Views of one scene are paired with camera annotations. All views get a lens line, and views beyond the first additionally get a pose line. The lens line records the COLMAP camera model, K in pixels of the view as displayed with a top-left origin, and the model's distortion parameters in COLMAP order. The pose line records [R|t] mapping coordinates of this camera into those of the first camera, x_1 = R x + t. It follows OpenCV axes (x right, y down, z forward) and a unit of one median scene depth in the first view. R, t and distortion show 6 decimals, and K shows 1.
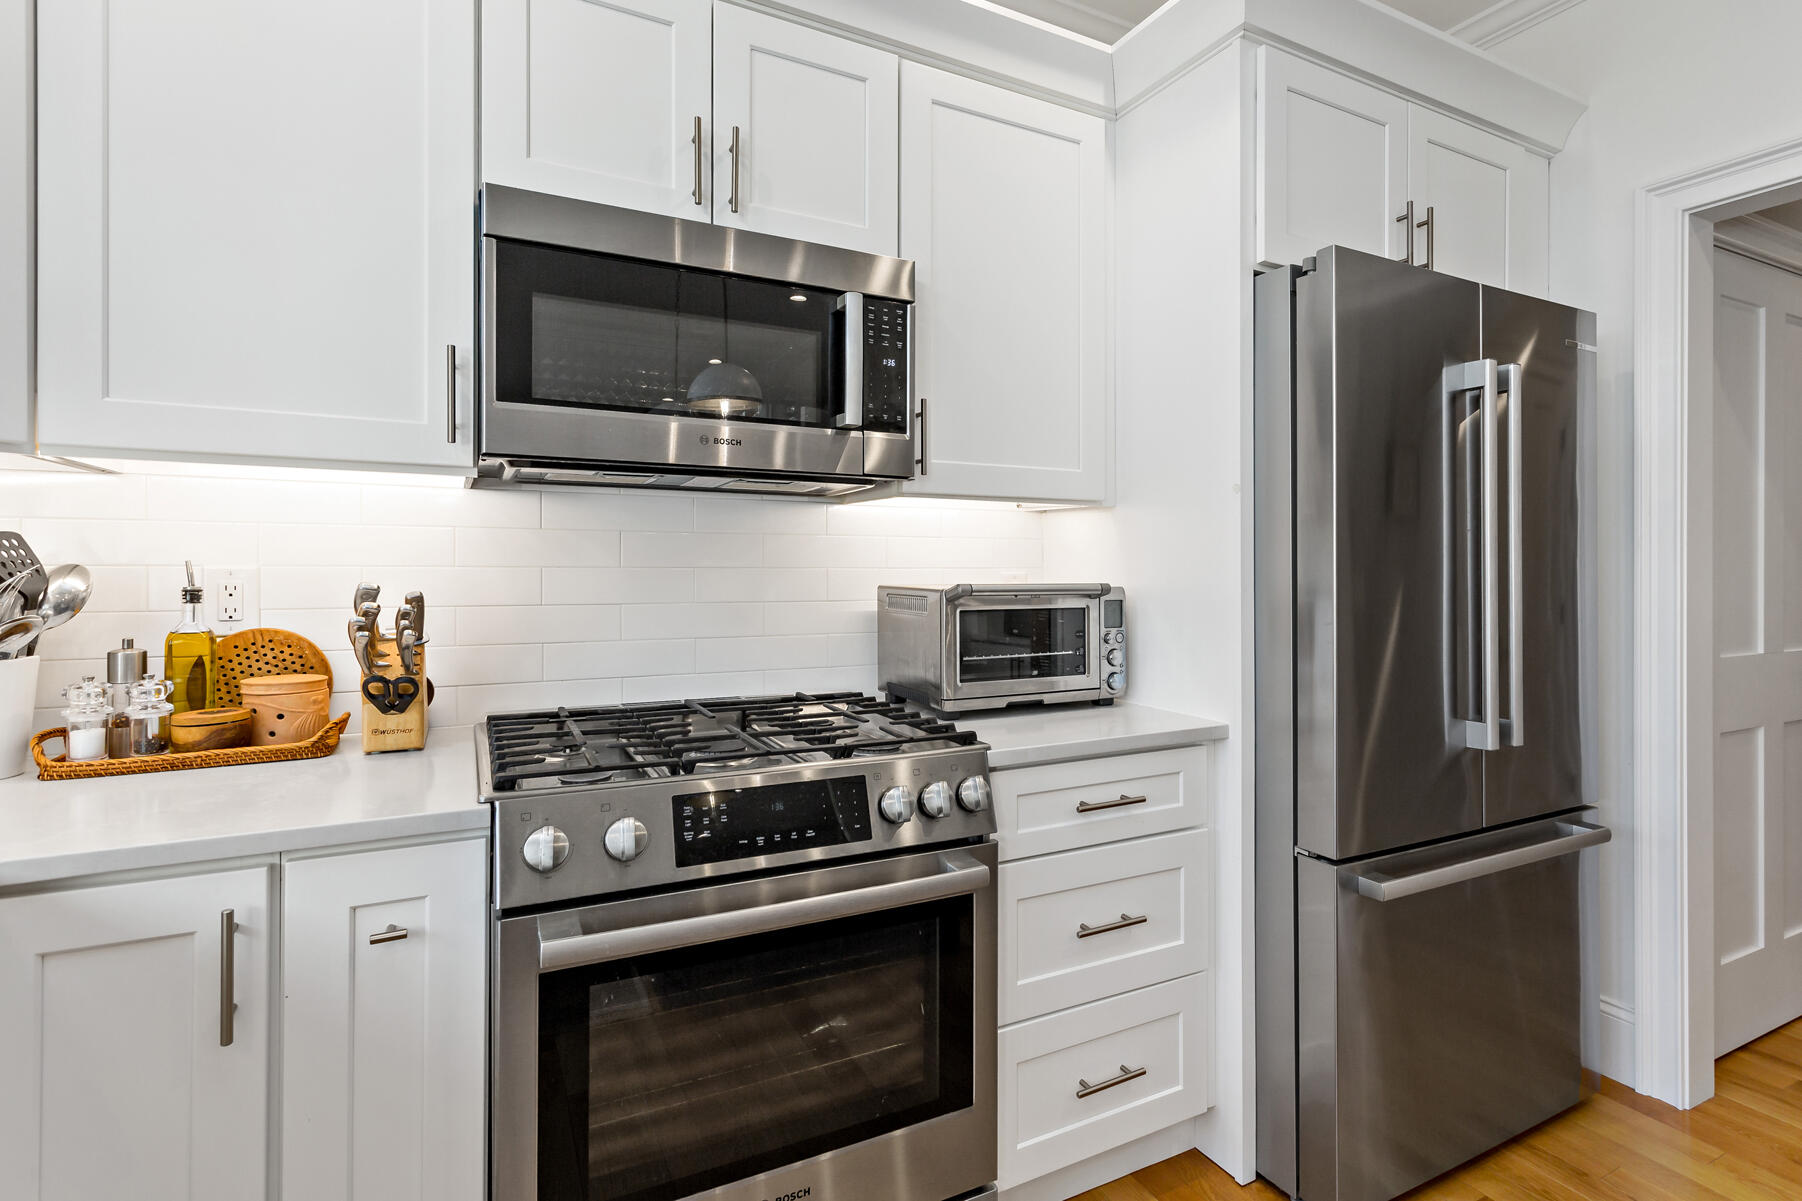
lens RADIAL K [[875.5, 0, 894.6], [0, 875.5, 567.3], [0, 0, 1]] dist [-0.002922, -0.000150]
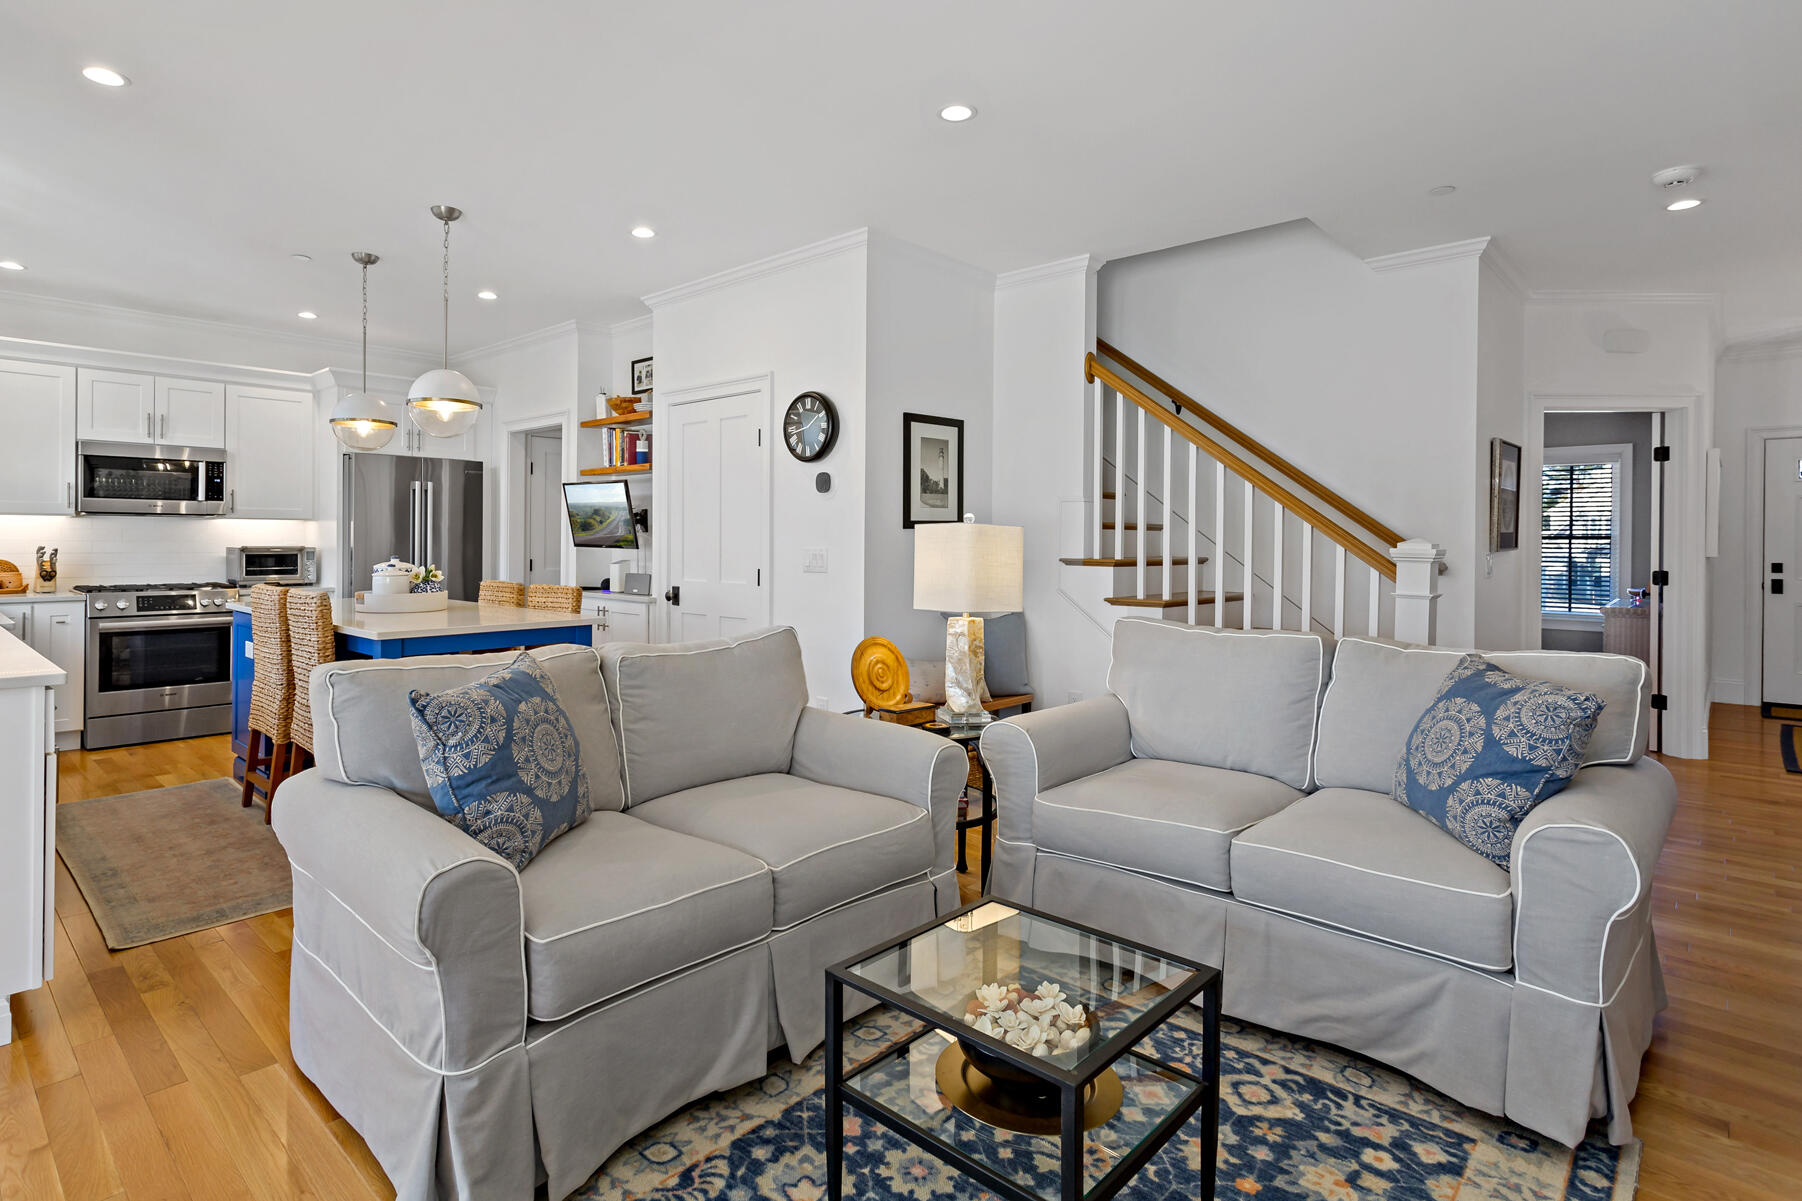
lens RADIAL K [[937.0, 0, 819.5], [0, 937.0, 533.3], [0, 0, 1]] dist [0.002376, 0.000973]
pose [[0.947743, 0.001746, 0.319030, 1.210126], [0.000012, 0.999985, -0.005510, -0.011026], [-0.319034, 0.005226, 0.947729, -3.686018]]
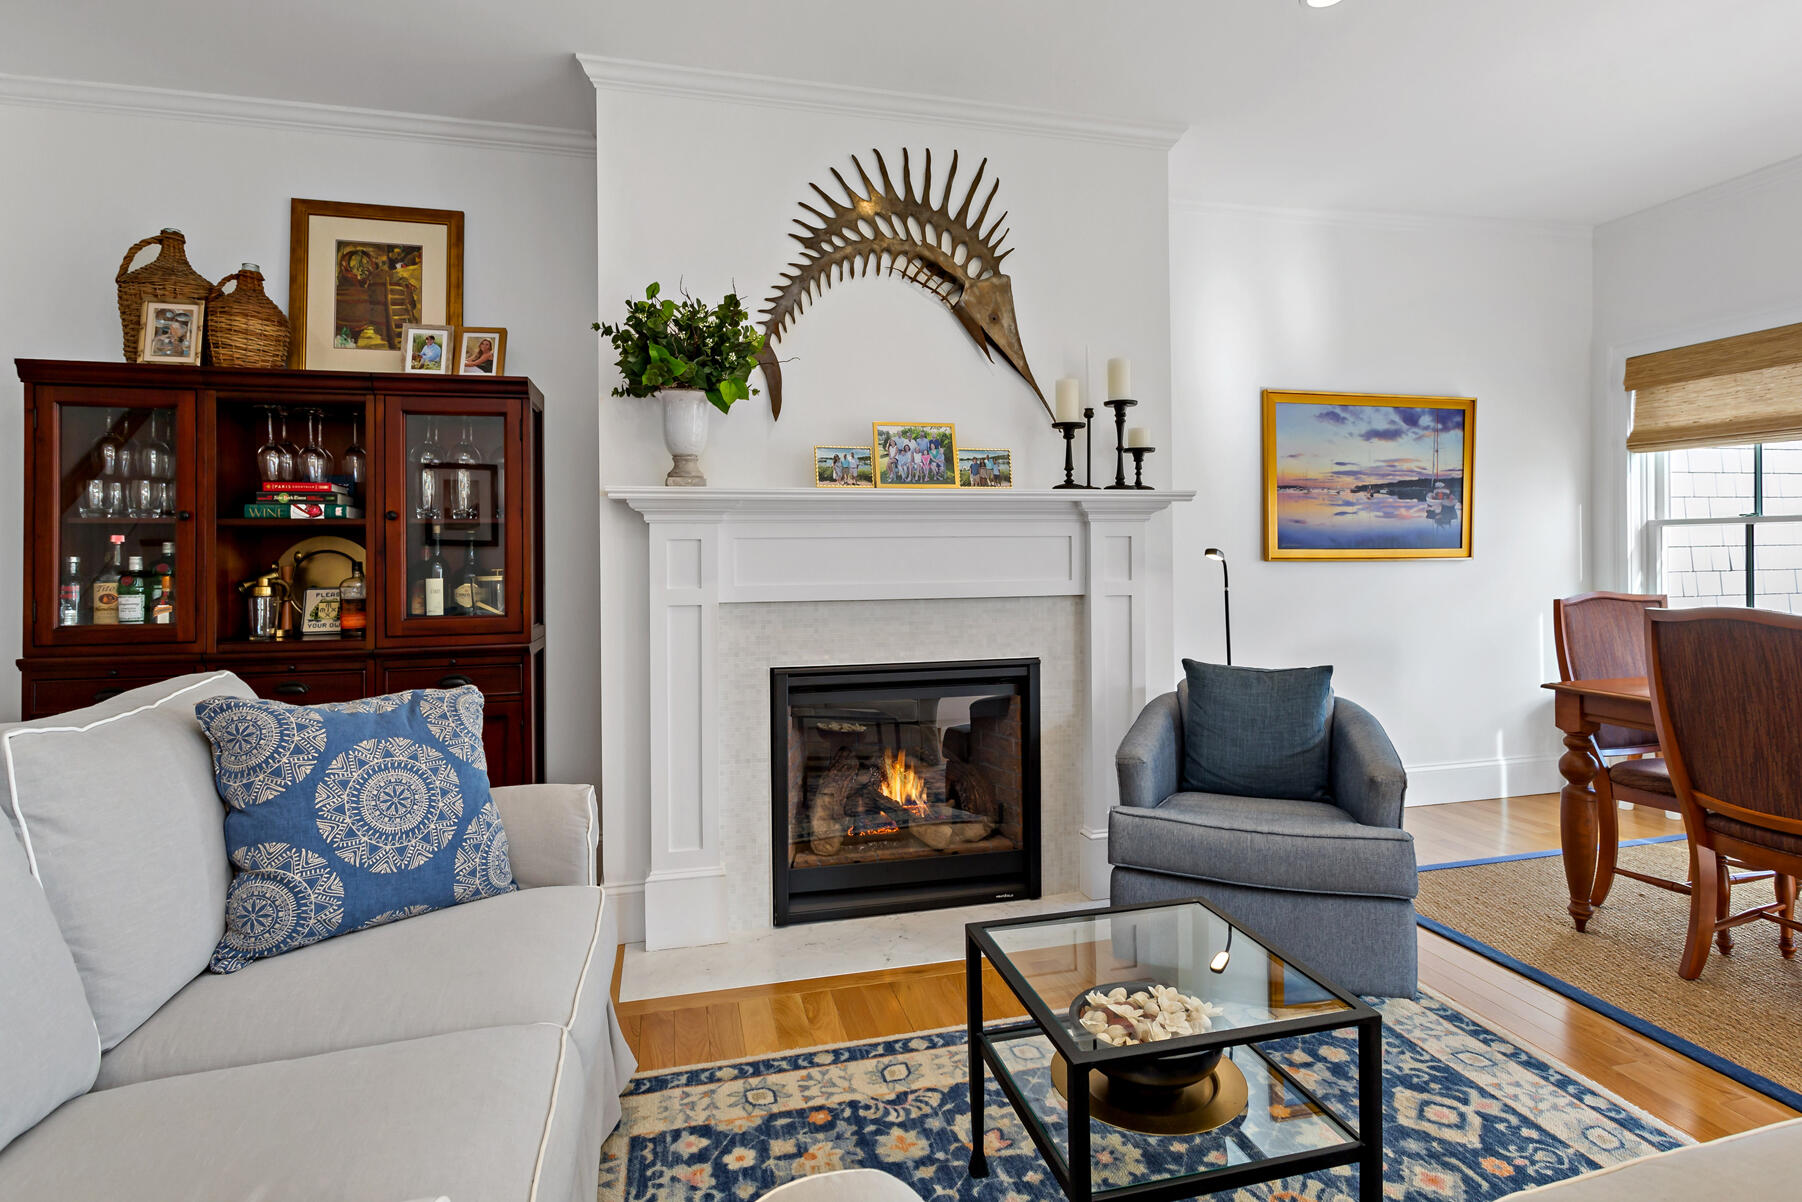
lens RADIAL K [[933.4, 0, 900.3], [0, 933.4, 543.6], [0, 0, 1]] dist [0.001148, 0.000526]
pose [[-0.977071, 0.005294, 0.212850, 1.862061], [0.004516, 0.999981, -0.004144, 0.028550], [-0.212868, -0.003088, -0.977076, -1.571519]]
